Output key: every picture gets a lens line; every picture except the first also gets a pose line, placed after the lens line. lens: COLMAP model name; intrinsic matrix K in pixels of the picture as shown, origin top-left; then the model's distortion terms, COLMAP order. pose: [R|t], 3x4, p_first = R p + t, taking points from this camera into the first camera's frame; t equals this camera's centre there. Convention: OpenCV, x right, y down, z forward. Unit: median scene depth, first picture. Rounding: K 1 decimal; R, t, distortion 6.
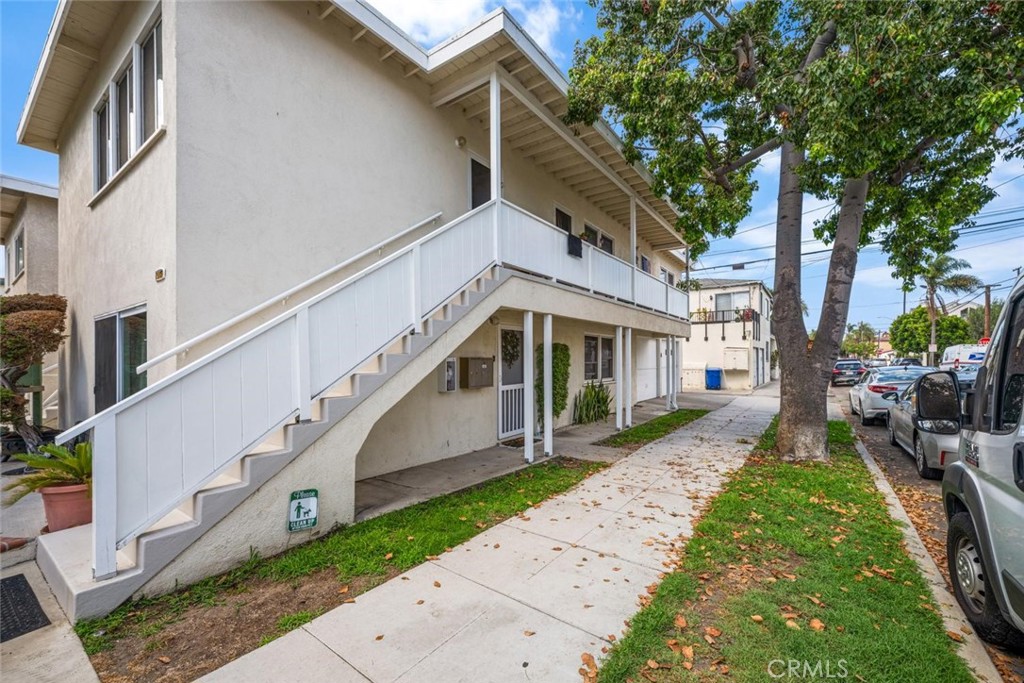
lens RADIAL K [[413.1, 0, 514.1], [0, 413.1, 357.4], [0, 0, 1]] dist [-0.012810, 0.001198]
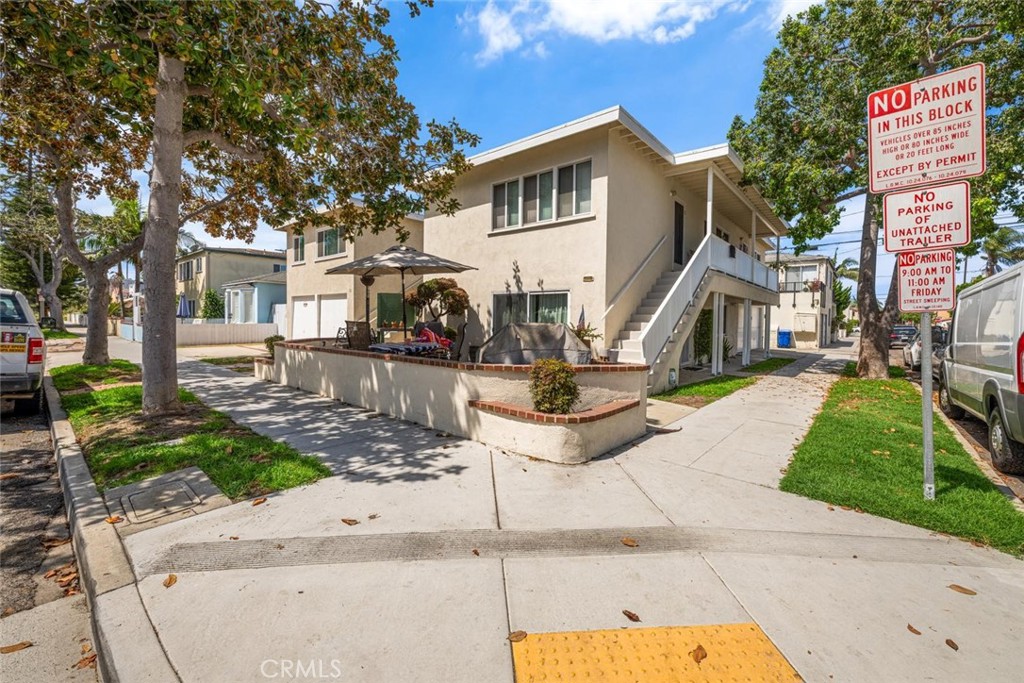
lens RADIAL K [[413.1, 0, 520.3], [0, 413.1, 326.5], [0, 0, 1]] dist [-0.012810, 0.001198]
pose [[0.997160, 0.020886, -0.072365, -0.194831], [-0.019395, 0.999586, 0.021251, 0.004412], [0.072779, -0.019787, 0.997152, -0.243737]]
